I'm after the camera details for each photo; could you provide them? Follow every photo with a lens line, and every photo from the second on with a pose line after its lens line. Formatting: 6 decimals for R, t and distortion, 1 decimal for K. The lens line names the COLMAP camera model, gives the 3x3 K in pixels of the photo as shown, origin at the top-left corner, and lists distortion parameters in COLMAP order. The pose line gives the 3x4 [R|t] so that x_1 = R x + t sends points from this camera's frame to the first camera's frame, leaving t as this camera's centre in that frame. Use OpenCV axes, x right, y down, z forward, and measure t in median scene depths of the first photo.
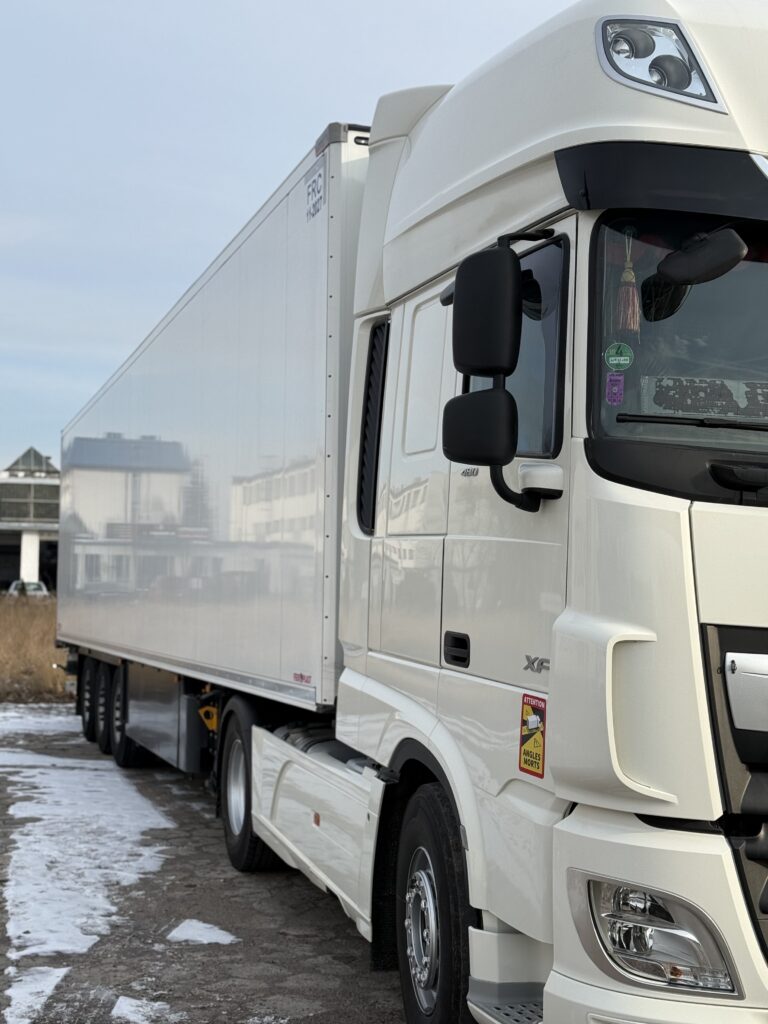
lens RADIAL K [[1477.8, 0, 384.0], [0, 1477.8, 512.0], [0, 0, 1]] dist [0.196954, -0.388558]
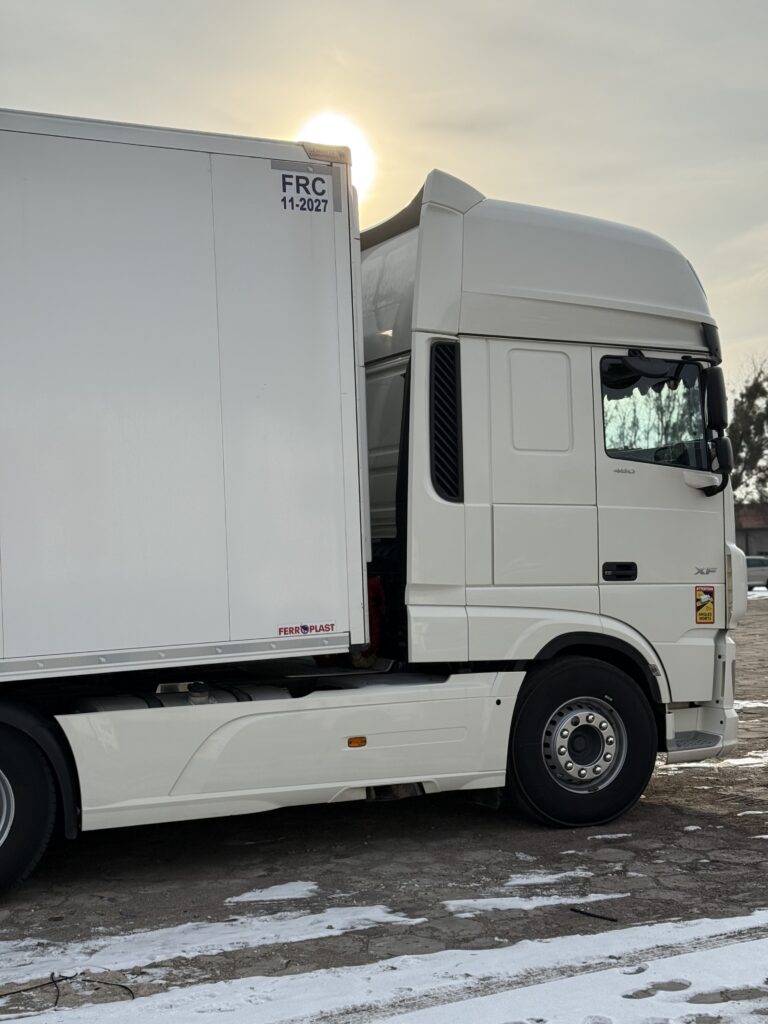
lens RADIAL K [[1477.8, 0, 384.0], [0, 1477.8, 512.0], [0, 0, 1]] dist [0.196954, -0.388558]
pose [[-0.229306, 0.015281, 0.973234, -1.688235], [-0.026400, 0.999411, -0.021913, 0.072245], [-0.972996, -0.030718, -0.228768, 1.773660]]
